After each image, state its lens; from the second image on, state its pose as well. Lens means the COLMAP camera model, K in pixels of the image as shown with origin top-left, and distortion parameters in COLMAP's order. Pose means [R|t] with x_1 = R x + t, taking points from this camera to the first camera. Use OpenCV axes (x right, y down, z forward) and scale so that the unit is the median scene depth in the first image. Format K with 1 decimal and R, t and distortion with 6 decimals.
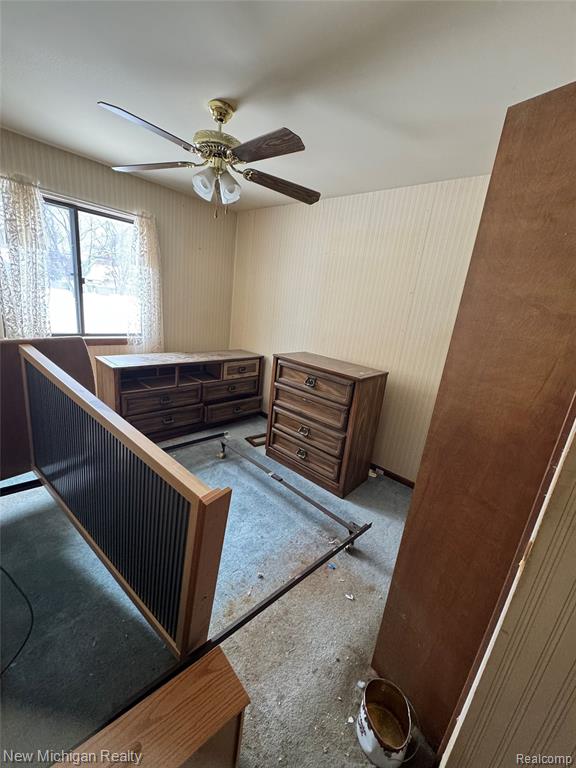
lens RADIAL K [[306.1, 0, 290.8], [0, 306.1, 383.2], [0, 0, 1]] dist [-0.000274, 0.000034]
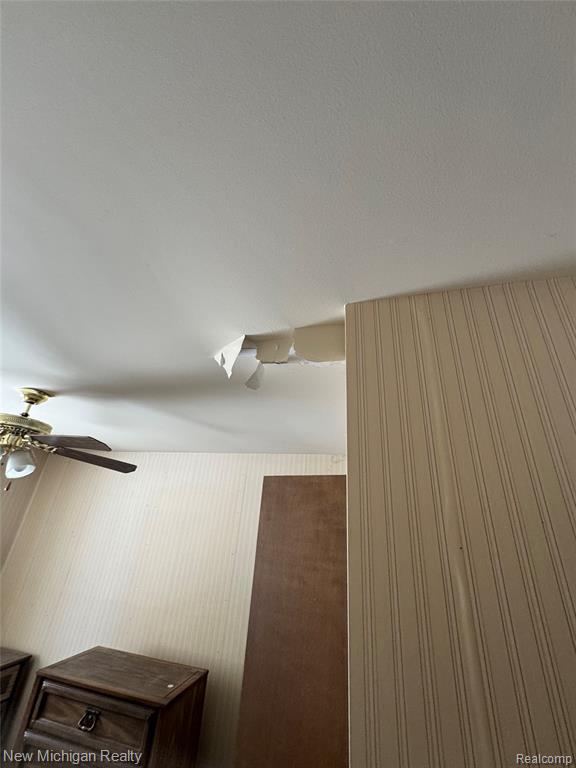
lens RADIAL K [[306.1, 0, 290.8], [0, 306.1, 383.2], [0, 0, 1]] dist [-0.000274, 0.000034]
pose [[0.890983, 0.147772, 0.429316, 0.062958], [0.145064, 0.803346, -0.577574, -0.150733], [-0.430238, 0.576887, 0.694332, -0.069690]]
